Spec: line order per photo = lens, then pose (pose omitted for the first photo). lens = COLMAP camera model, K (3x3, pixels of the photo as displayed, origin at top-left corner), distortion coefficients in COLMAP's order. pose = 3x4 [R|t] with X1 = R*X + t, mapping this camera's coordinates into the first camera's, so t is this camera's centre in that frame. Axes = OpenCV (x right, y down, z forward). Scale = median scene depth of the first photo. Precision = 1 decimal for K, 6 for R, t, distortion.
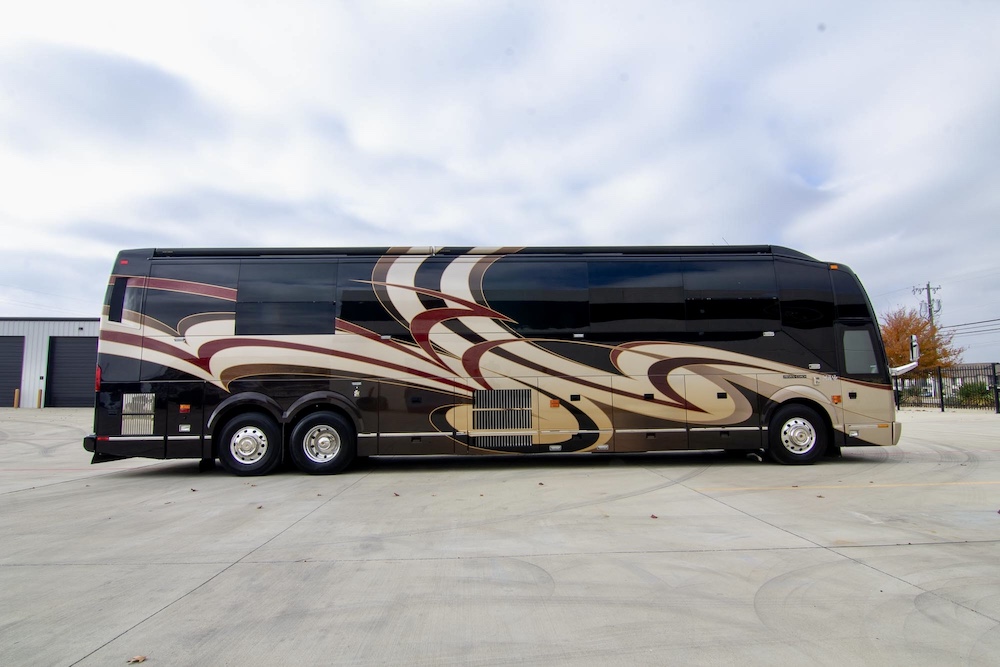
lens RADIAL K [[508.3, 0, 500.0], [0, 508.3, 333.5], [0, 0, 1]] dist [0.000425, -0.013075]
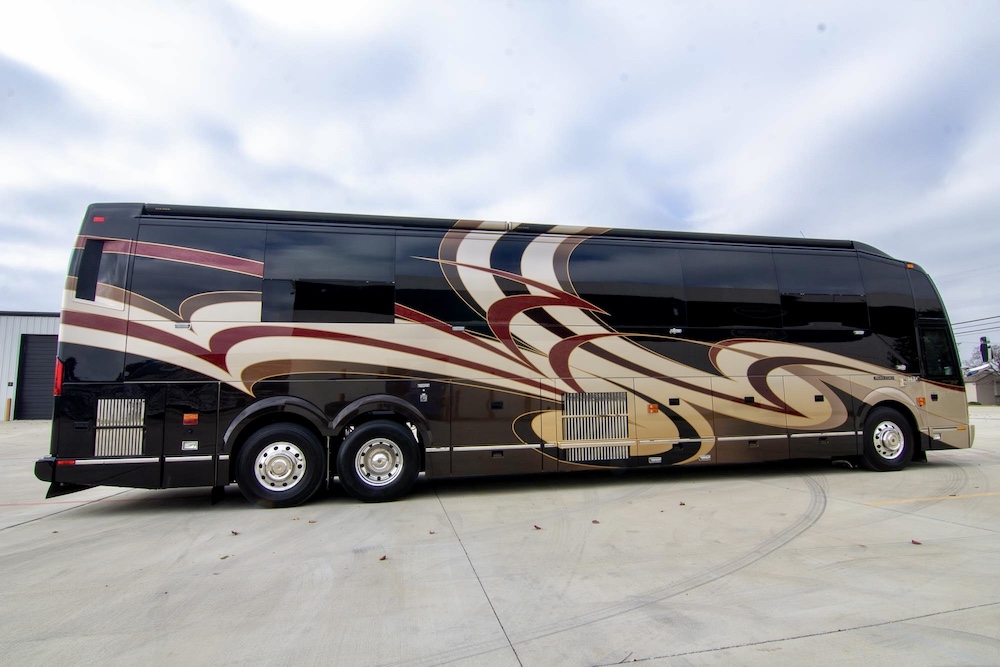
lens RADIAL K [[508.3, 0, 500.0], [0, 508.3, 333.5], [0, 0, 1]] dist [0.000425, -0.013075]
pose [[0.985153, 0.017563, 0.170777, -0.298556], [-0.014738, 0.999733, -0.017800, 0.029139], [-0.171044, 0.015019, 0.985149, 0.187568]]
